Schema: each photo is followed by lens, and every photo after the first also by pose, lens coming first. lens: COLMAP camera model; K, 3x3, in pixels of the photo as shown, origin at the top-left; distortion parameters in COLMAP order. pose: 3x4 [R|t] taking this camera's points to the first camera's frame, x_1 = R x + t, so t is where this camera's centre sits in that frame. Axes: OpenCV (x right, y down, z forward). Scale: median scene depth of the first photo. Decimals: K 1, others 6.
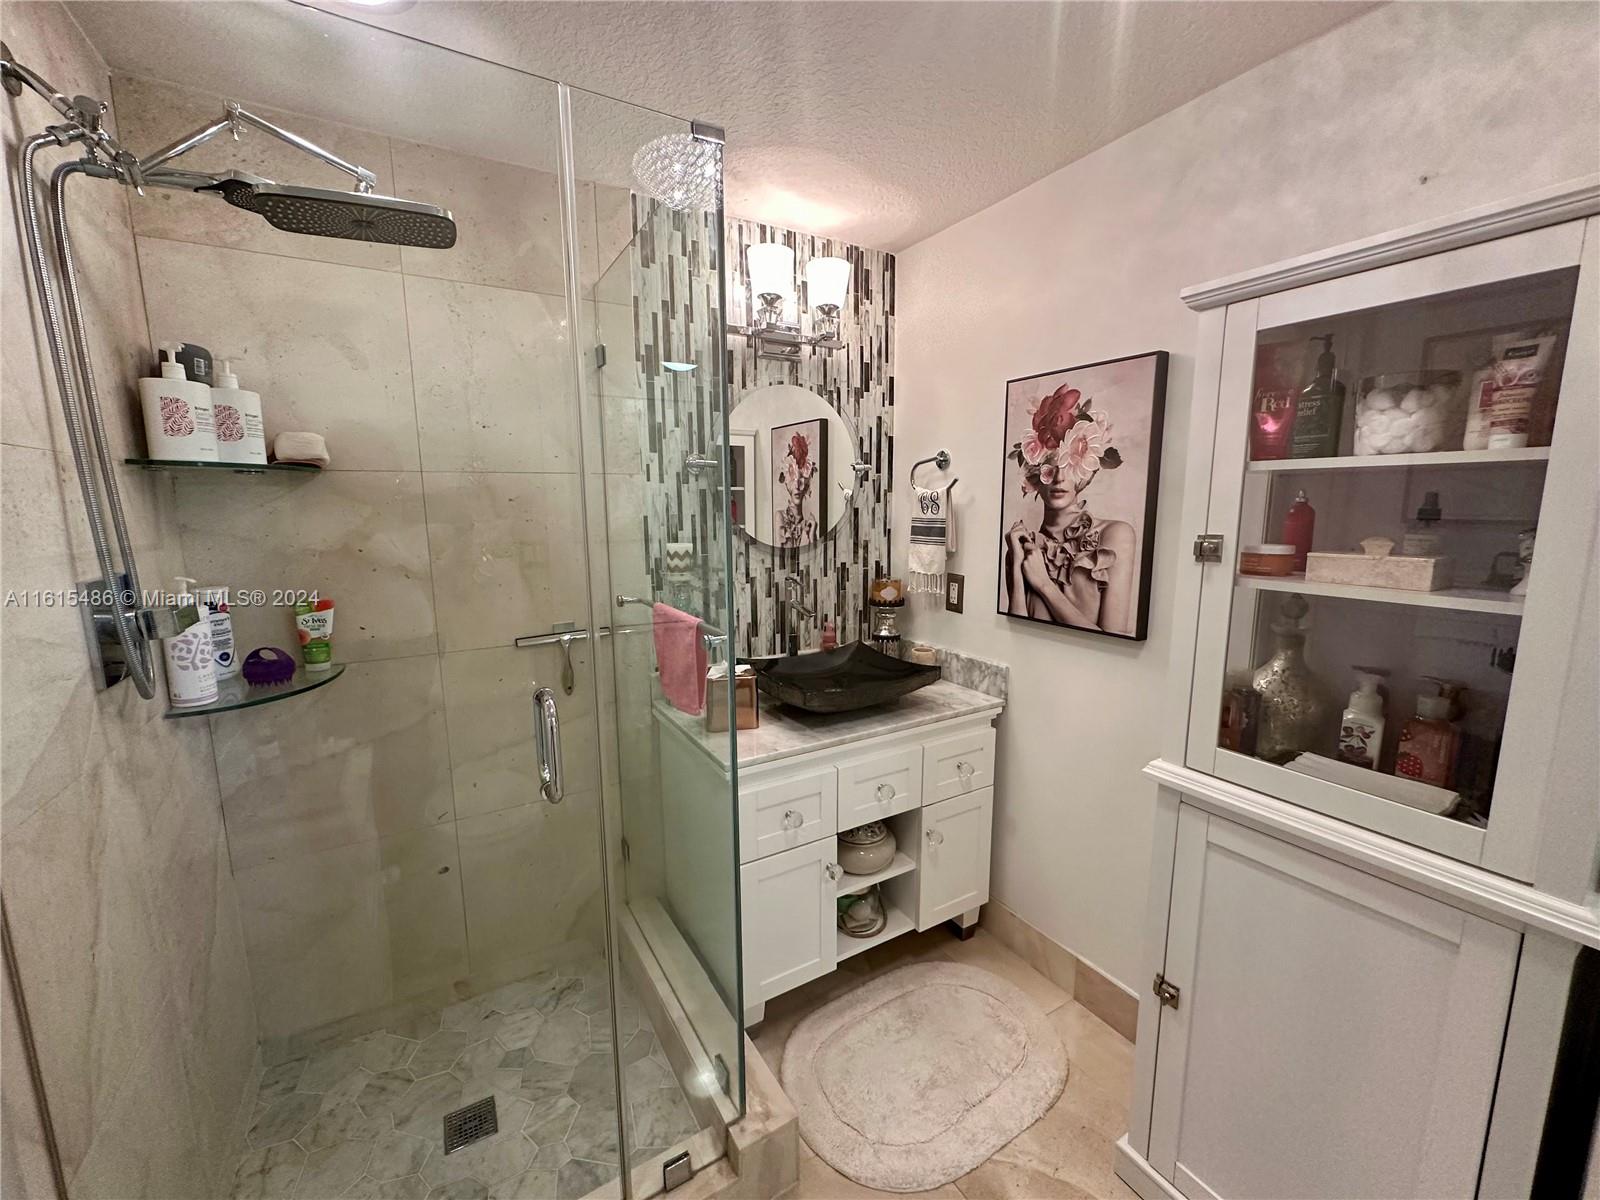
lens RADIAL K [[647.2, 0, 800.0], [0, 647.2, 600.0], [0, 0, 1]] dist [-0.001023, -0.000263]
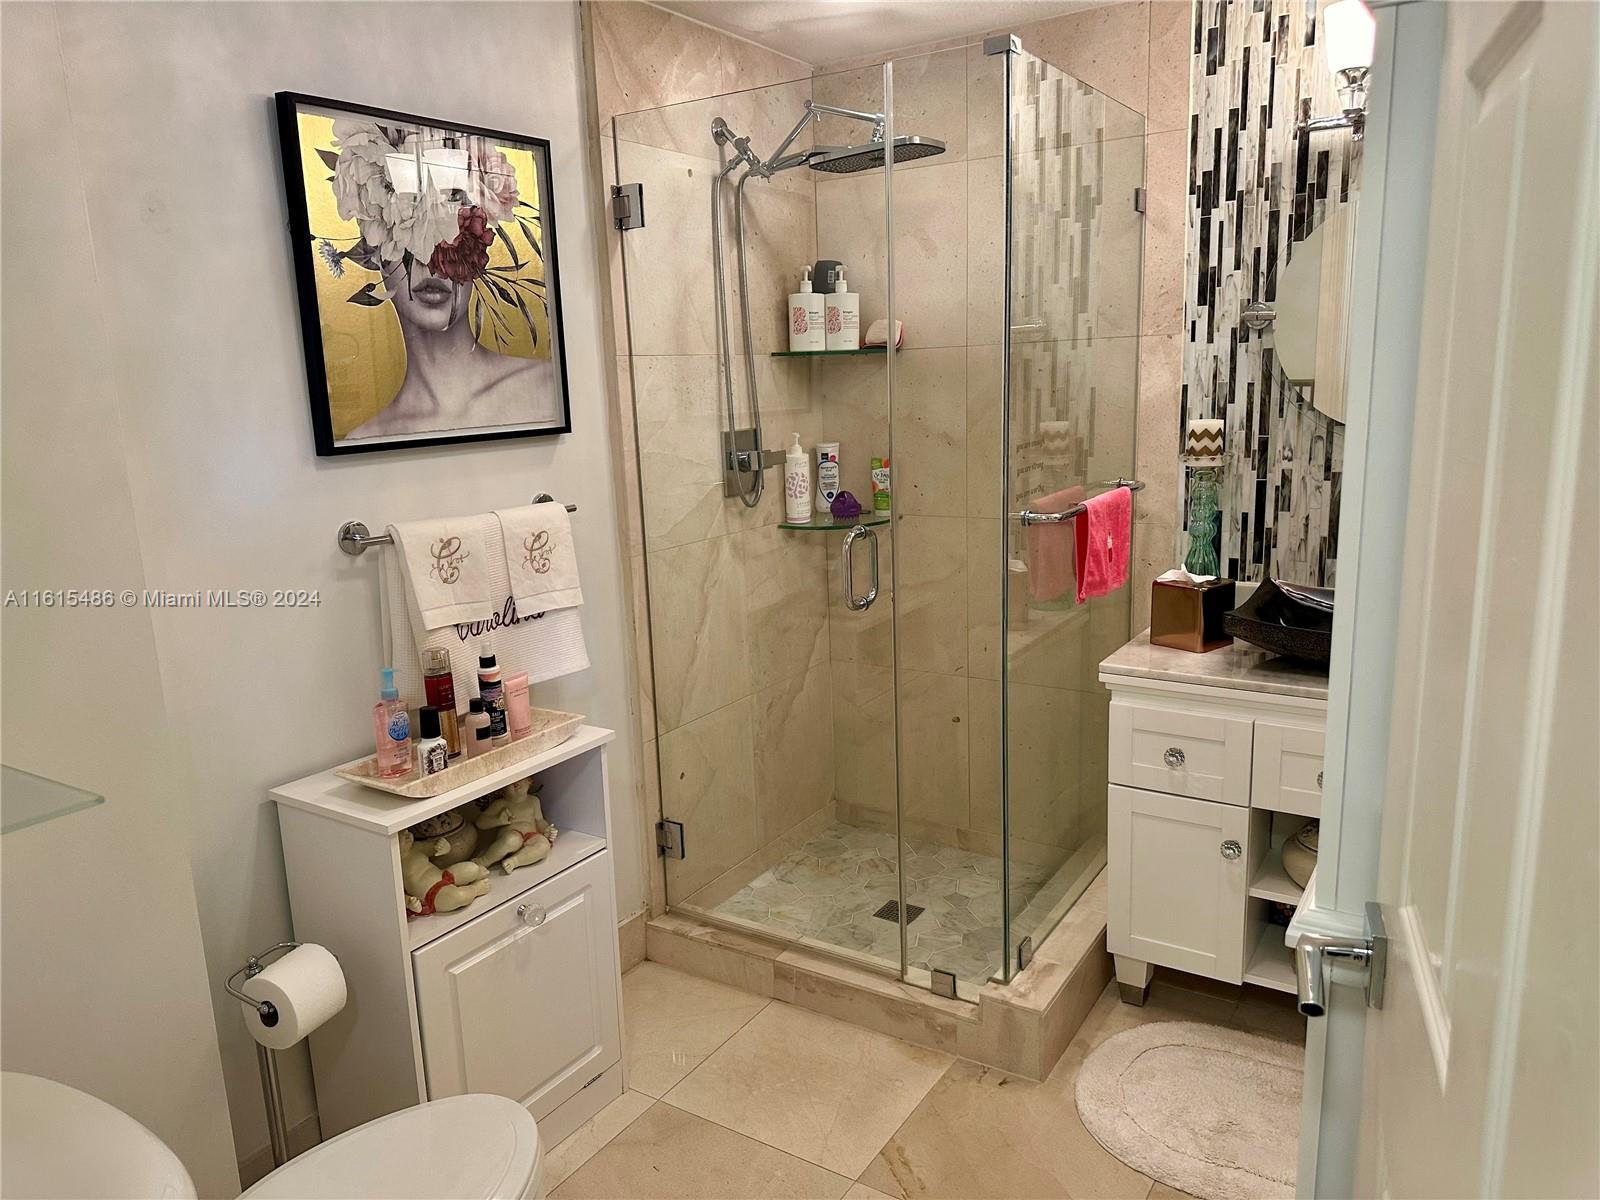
lens RADIAL K [[1105.7, 0, 800.6], [0, 1105.7, 608.1], [0, 0, 1]] dist [0.003167, -0.037484]
pose [[0.447797, 0.177661, -0.876307, 0.859667], [-0.097363, 0.983922, 0.149725, -0.014722], [0.888818, 0.018274, 0.457895, -0.073453]]
